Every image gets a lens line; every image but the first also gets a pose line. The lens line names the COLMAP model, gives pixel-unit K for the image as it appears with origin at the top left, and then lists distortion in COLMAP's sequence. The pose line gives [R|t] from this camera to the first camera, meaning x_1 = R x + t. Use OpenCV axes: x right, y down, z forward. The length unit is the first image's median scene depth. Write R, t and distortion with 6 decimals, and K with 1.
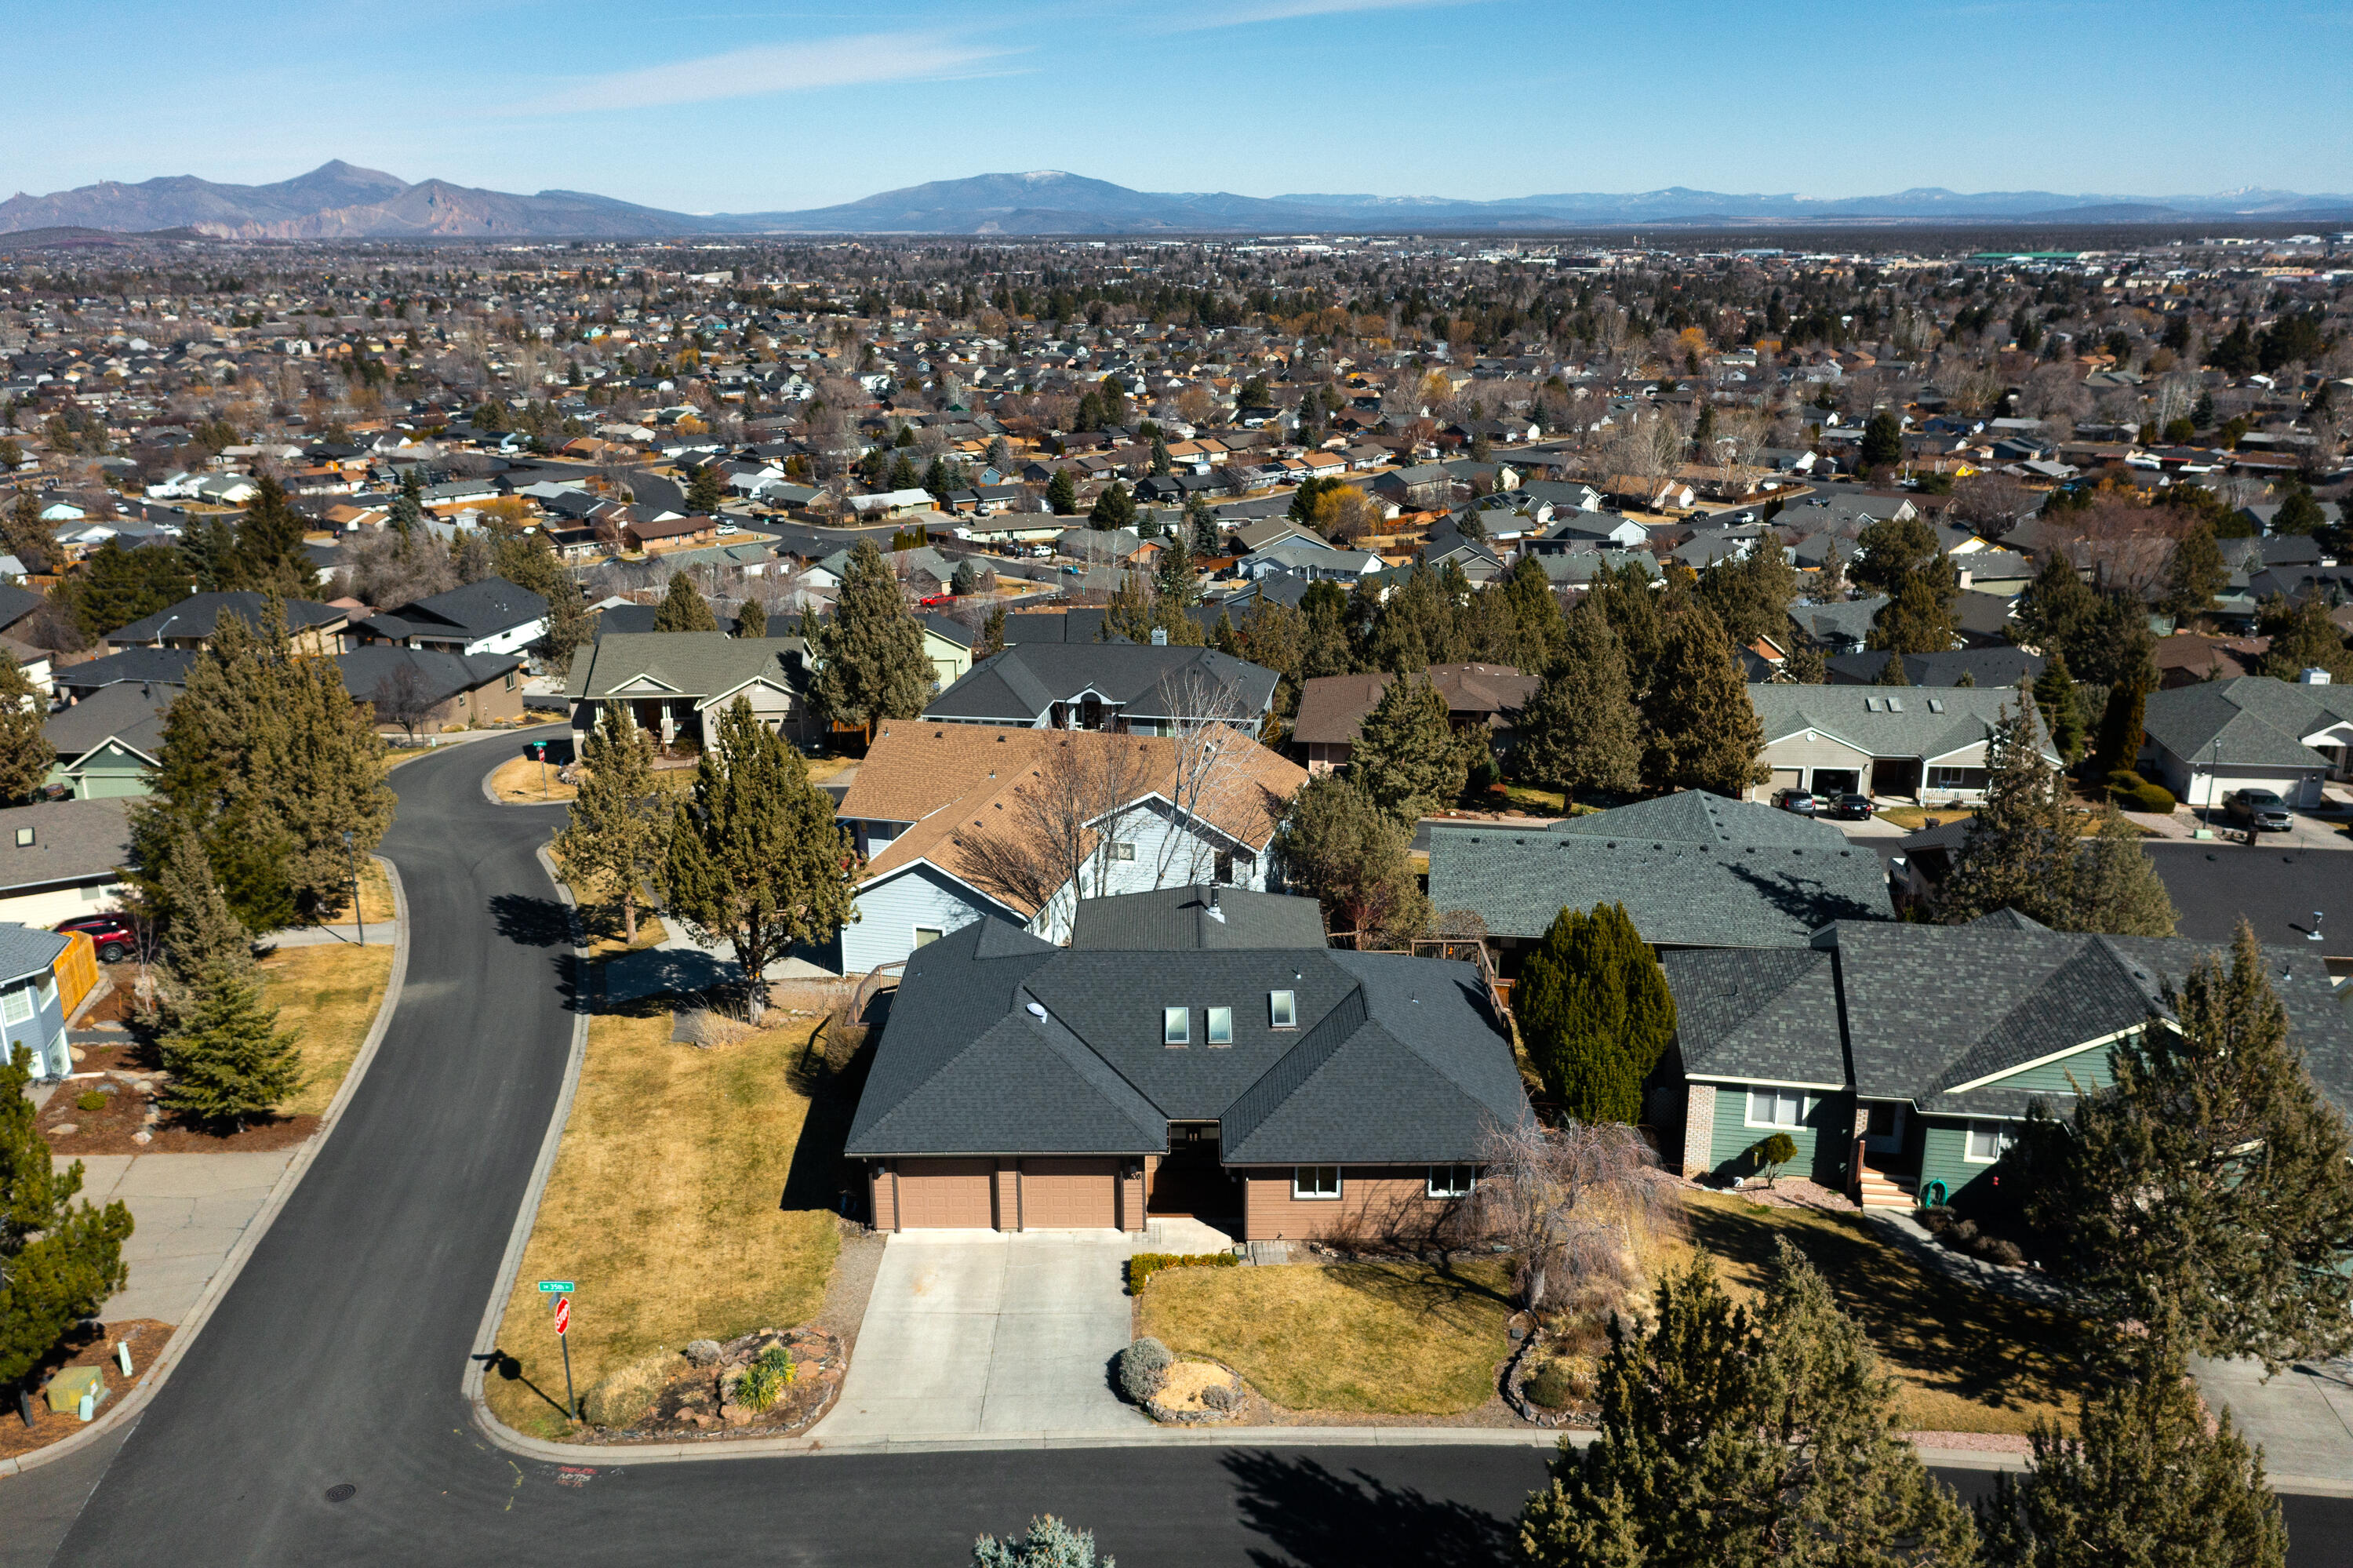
lens RADIAL K [[1870.7, 0, 1163.4], [0, 1870.7, 778.4], [0, 0, 1]] dist [-0.027913, 0.068734]
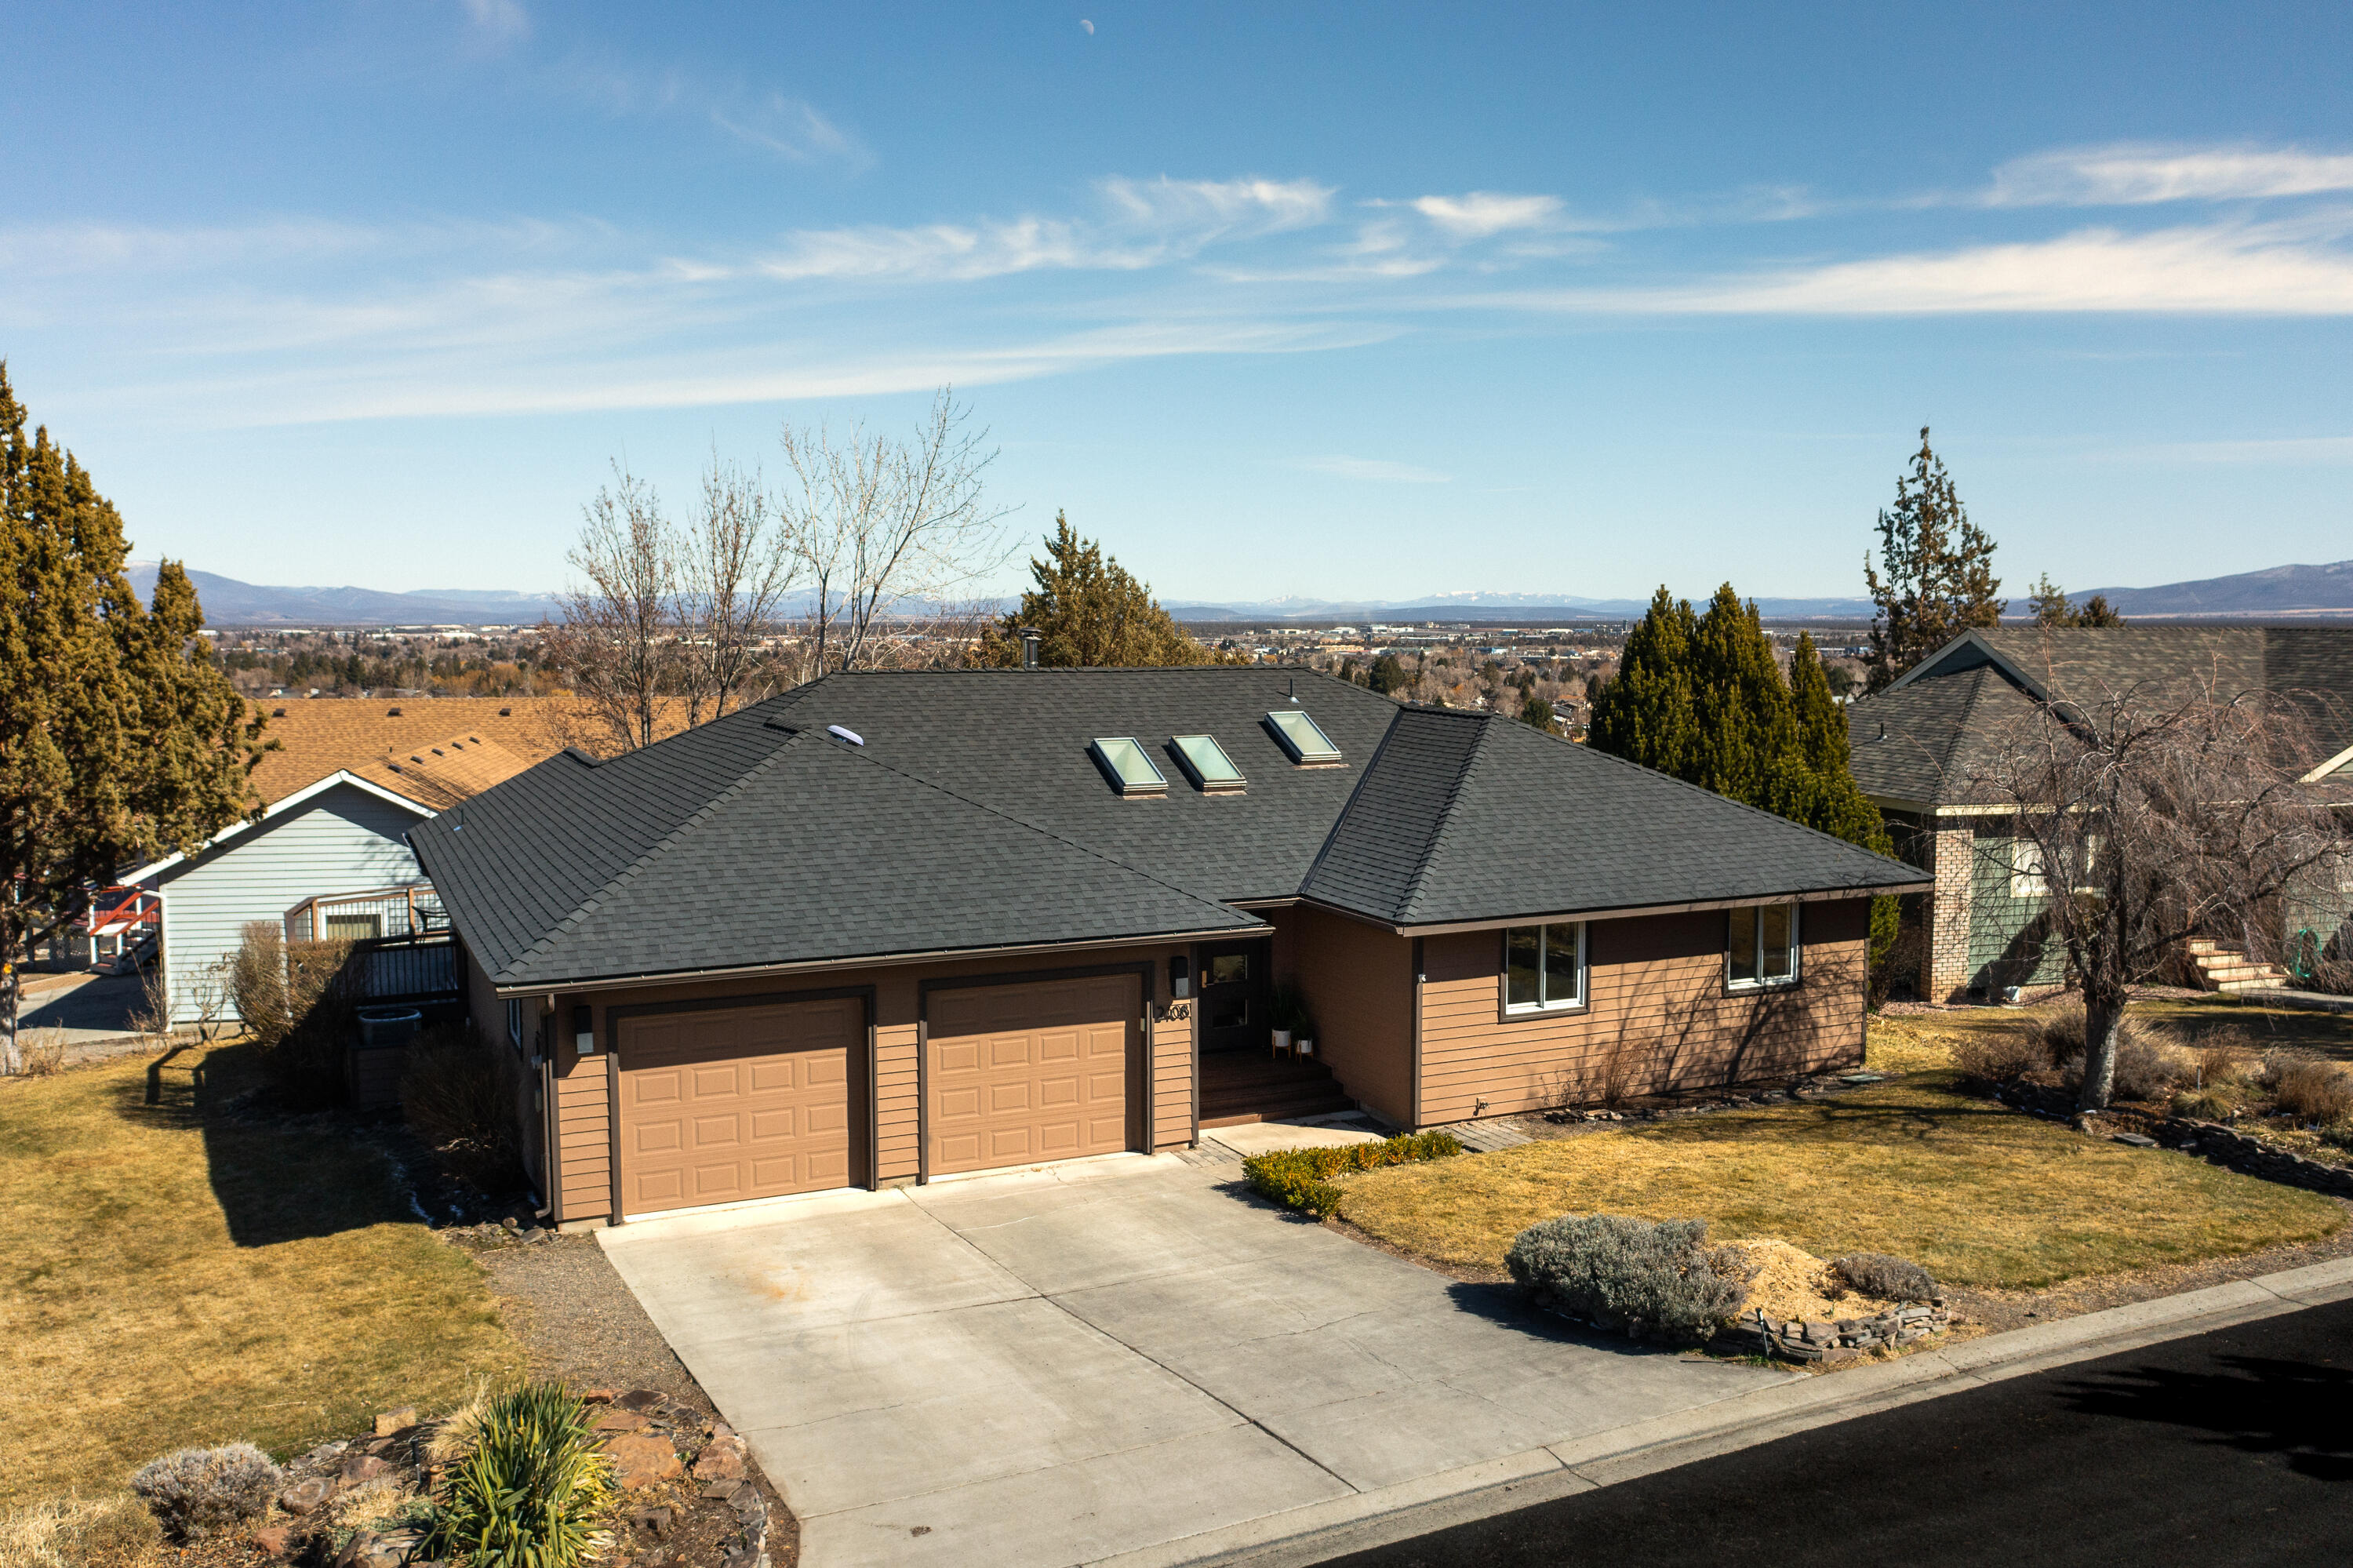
lens RADIAL K [[1874.7, 0, 1176.5], [0, 1874.7, 784.0], [0, 0, 1]] dist [-0.010756, -0.001769]
pose [[0.902493, -0.030809, 0.429602, -0.205095], [0.116777, 0.977580, -0.175214, 0.239956], [-0.414572, 0.208297, 0.885857, 0.603915]]
